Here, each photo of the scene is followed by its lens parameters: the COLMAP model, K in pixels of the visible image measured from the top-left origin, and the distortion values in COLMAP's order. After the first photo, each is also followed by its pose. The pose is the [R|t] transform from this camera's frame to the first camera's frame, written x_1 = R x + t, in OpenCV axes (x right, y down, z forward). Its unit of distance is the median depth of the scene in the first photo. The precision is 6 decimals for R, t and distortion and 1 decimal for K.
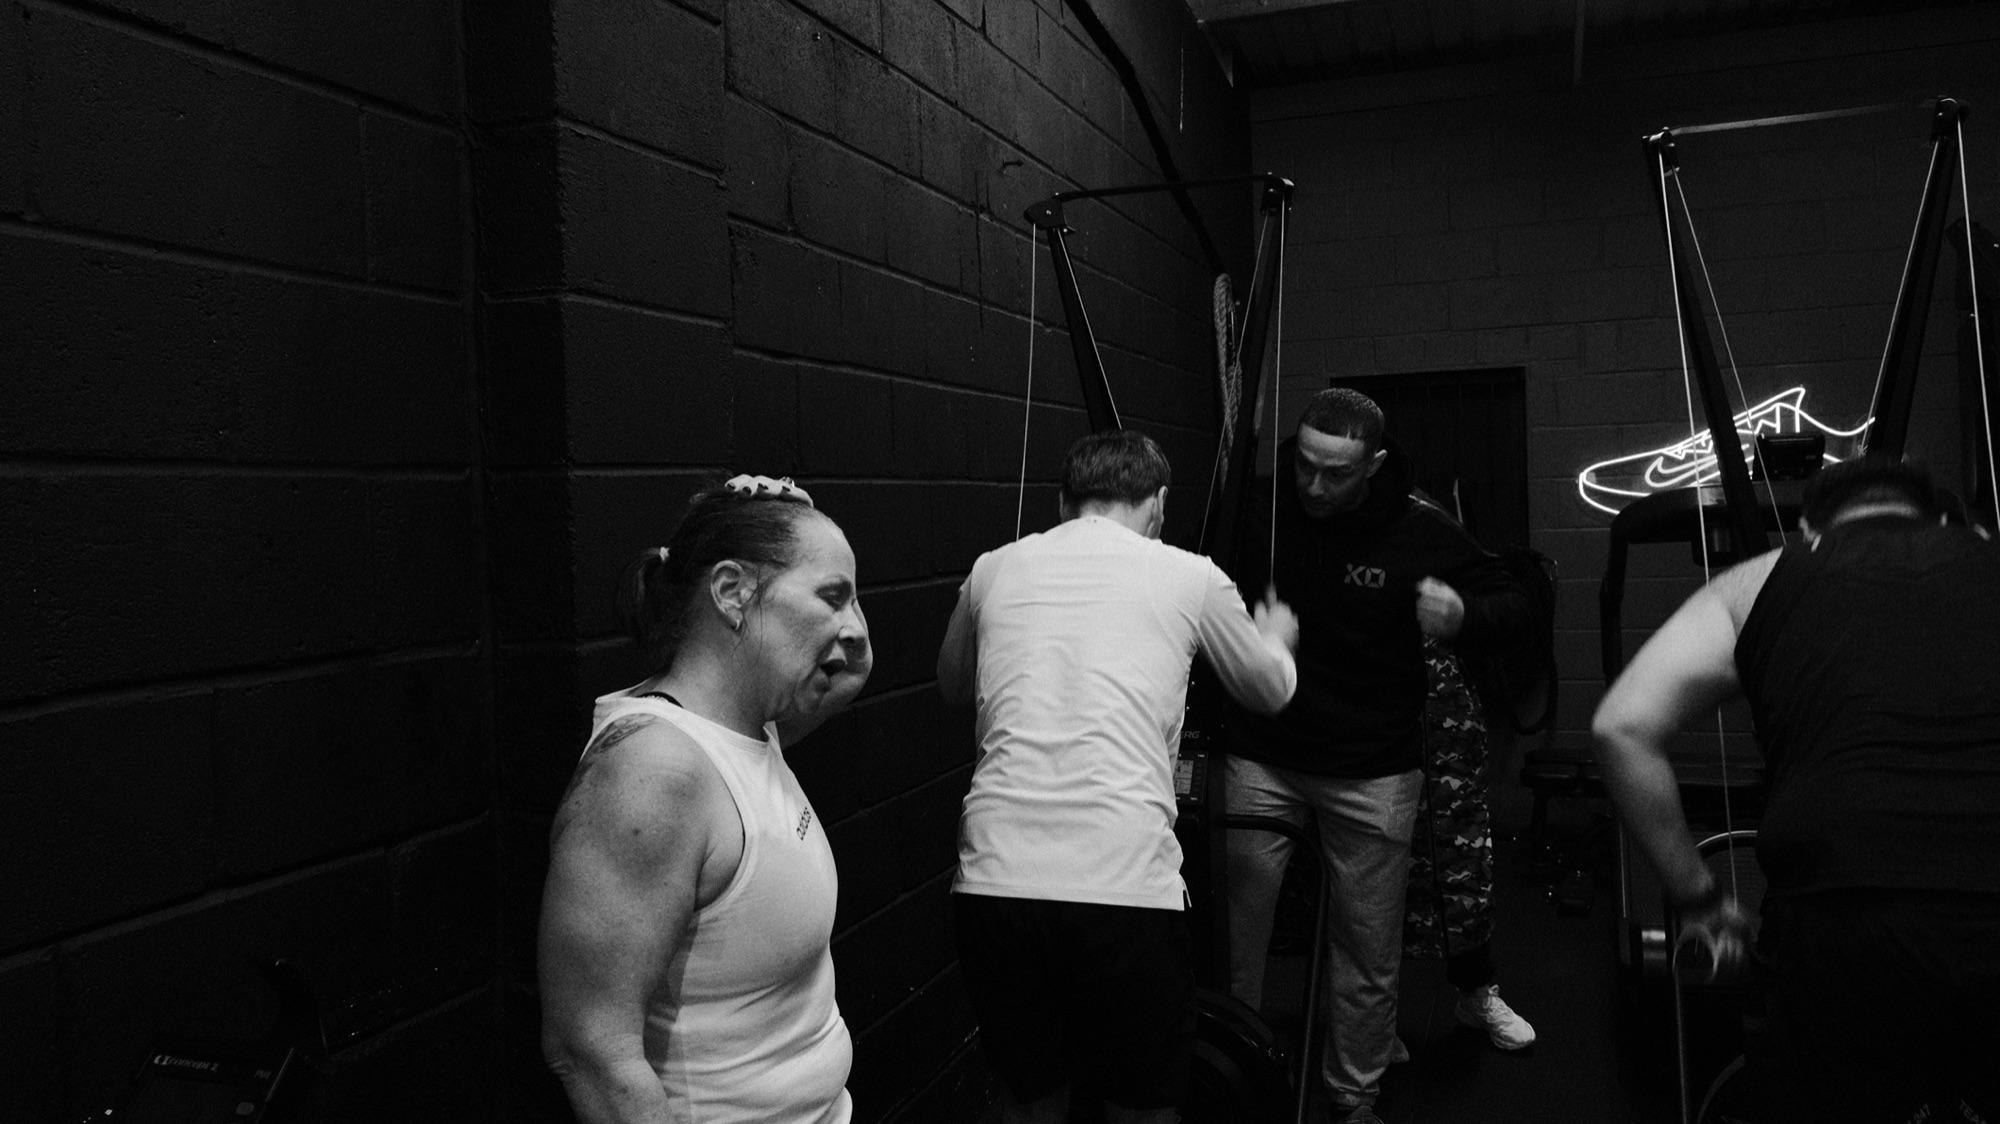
lens RADIAL K [[1537.5, 0, 999.5], [0, 1537.5, 531.0], [0, 0, 1]] dist [-0.029685, 0.016453]
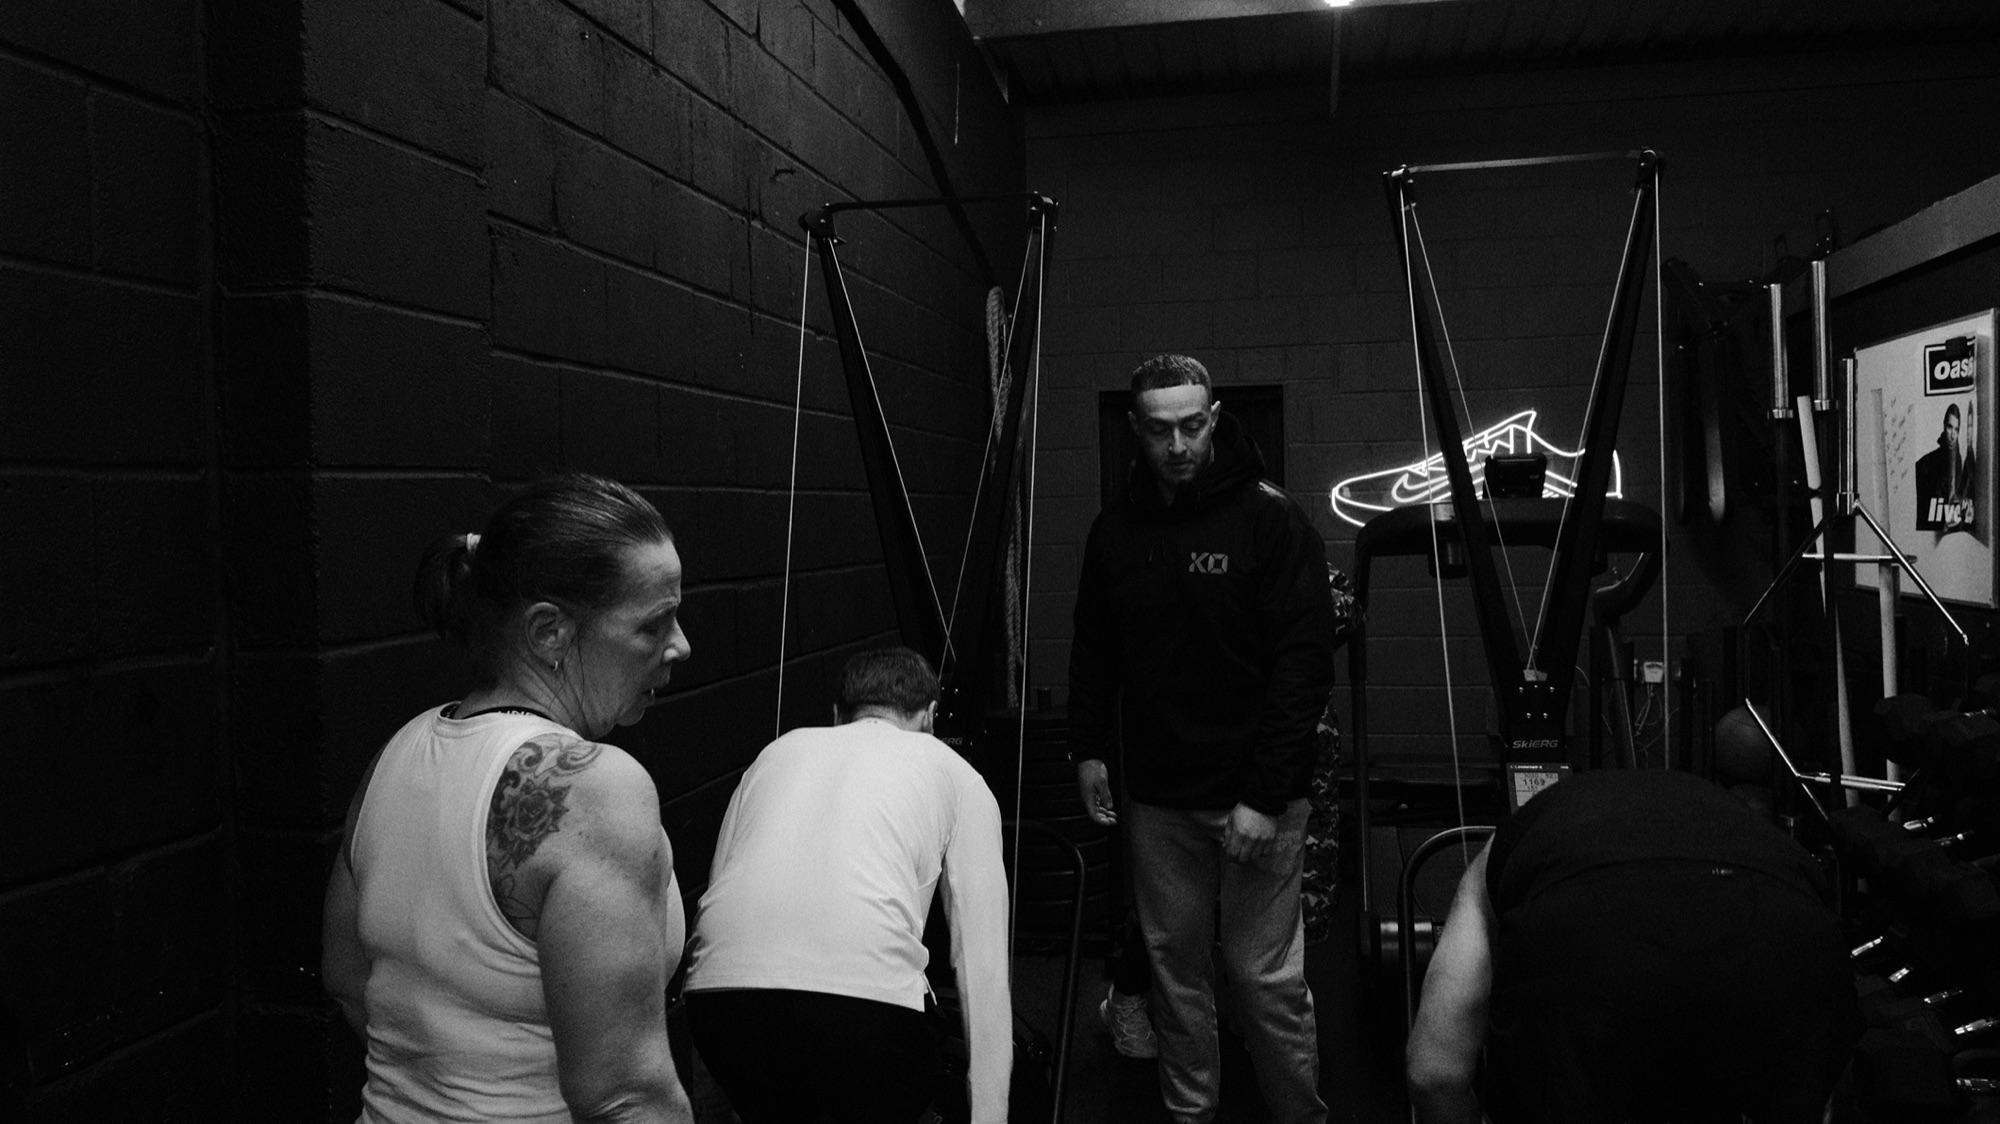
lens RADIAL K [[1537.5, 0, 999.5], [0, 1537.5, 531.0], [0, 0, 1]] dist [-0.029685, 0.016453]
pose [[0.989482, 0.010426, 0.144279, 0.005477], [-0.009734, 0.999937, -0.005500, -0.000810], [-0.144328, 0.004038, 0.989522, -0.010716]]
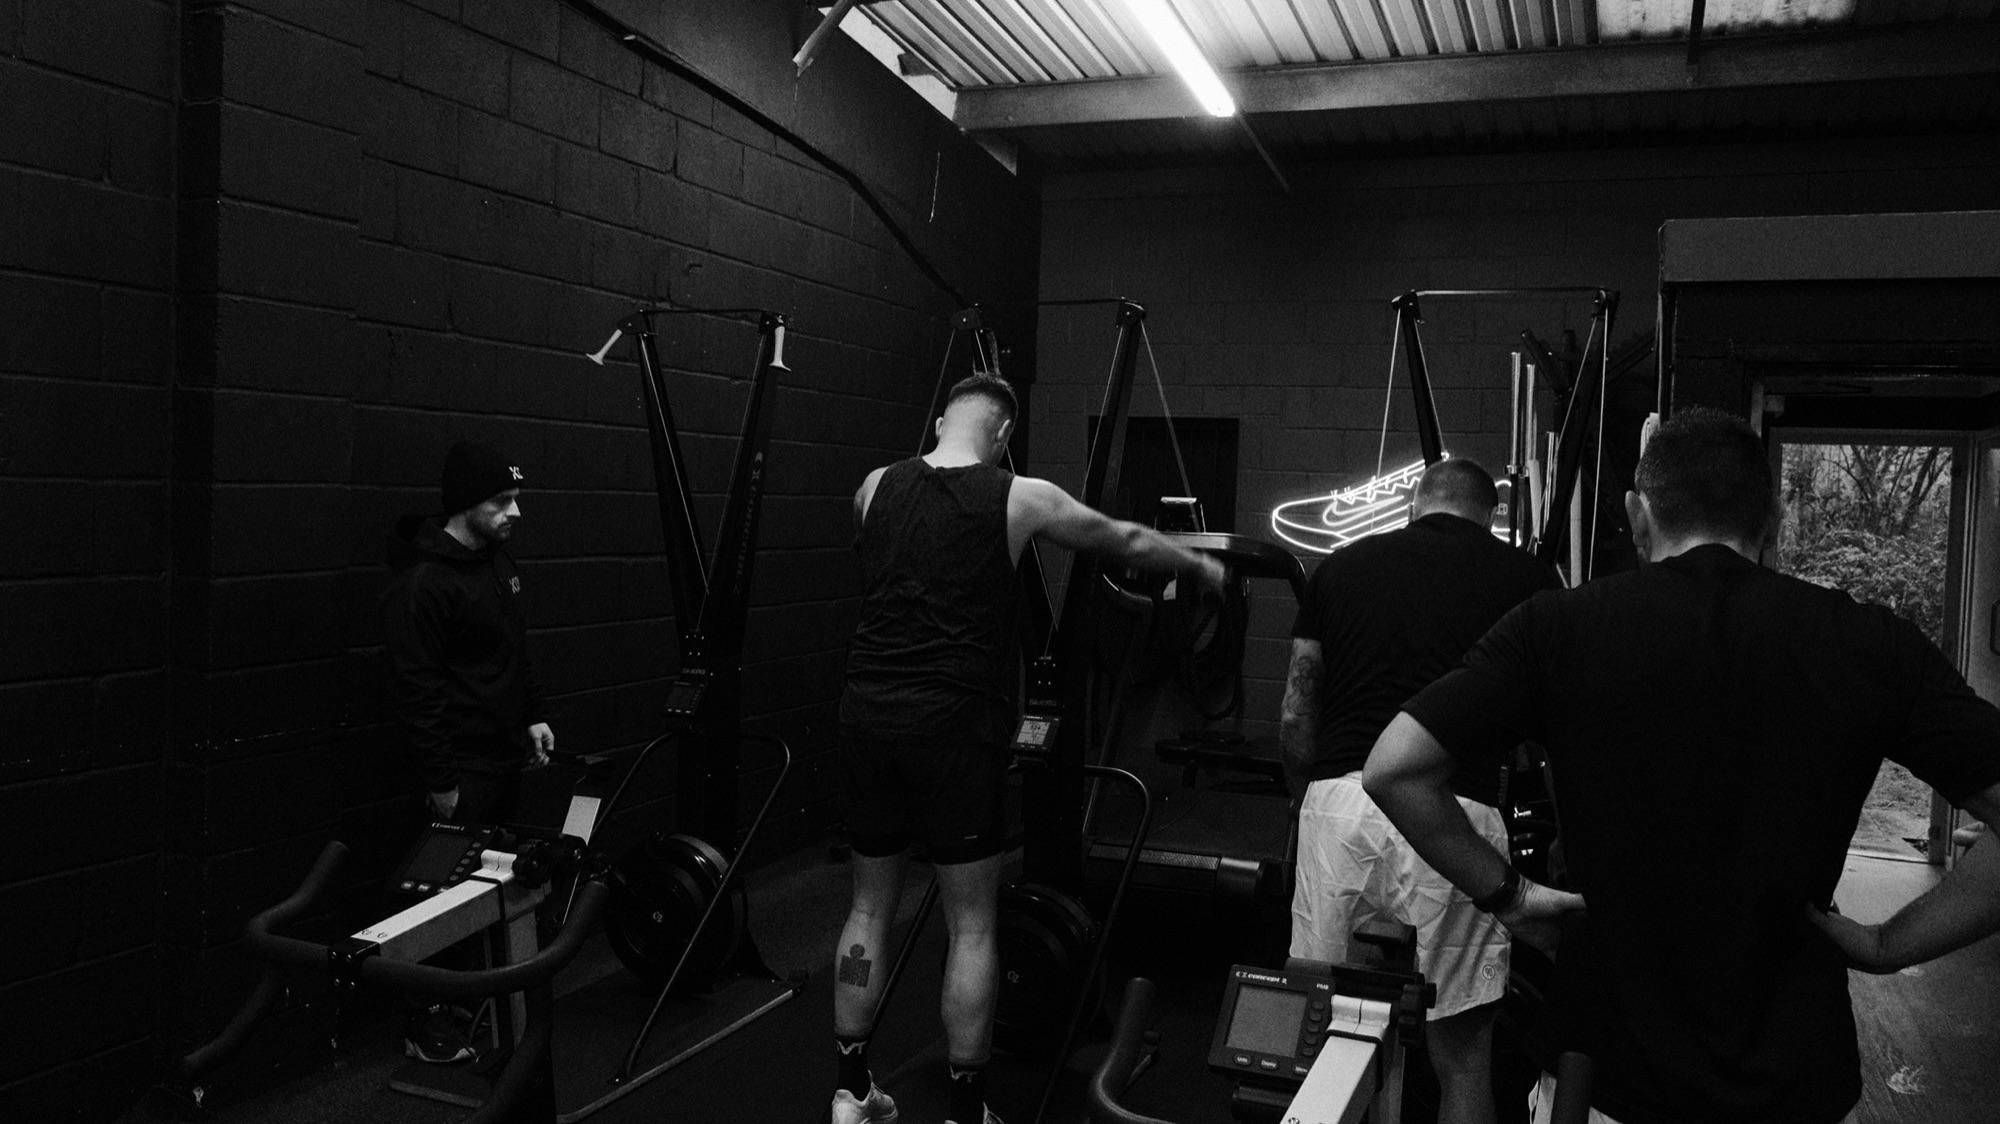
lens RADIAL K [[1542.7, 0, 999.0], [0, 1542.7, 528.8], [0, 0, 1]] dist [-0.017961, 0.005368]
pose [[0.996504, 0.069189, -0.046824, 0.442212], [-0.068767, 0.997577, 0.010565, -0.041517], [0.047441, -0.007308, 0.998847, -0.470608]]
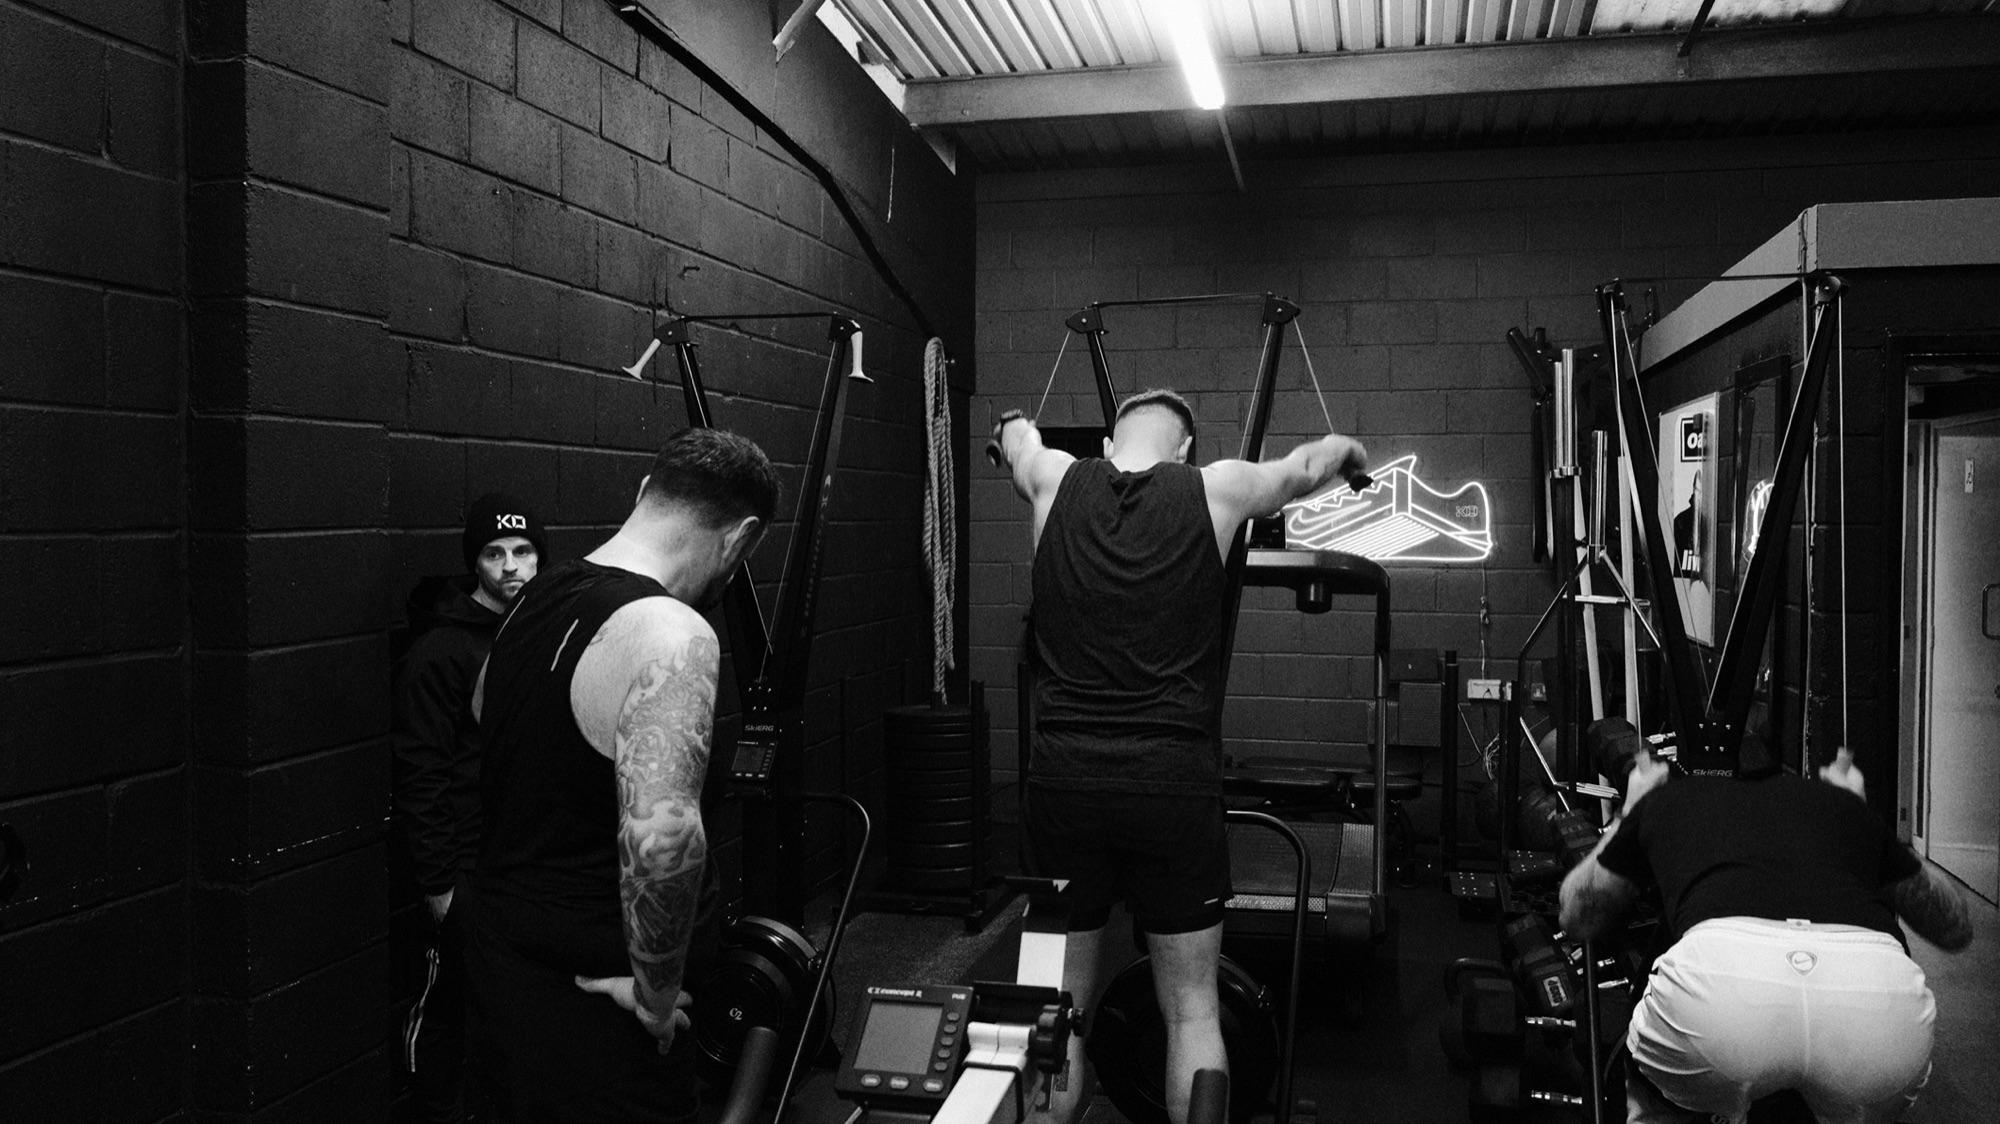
lens RADIAL K [[1541.4, 0, 1001.5], [0, 1541.4, 528.5], [0, 0, 1]] dist [-0.017029, 0.008269]
pose [[0.994965, 0.034981, 0.093917, 0.179302], [-0.034609, 0.999385, -0.005584, -0.036555], [-0.094054, 0.002305, 0.995564, -0.321271]]
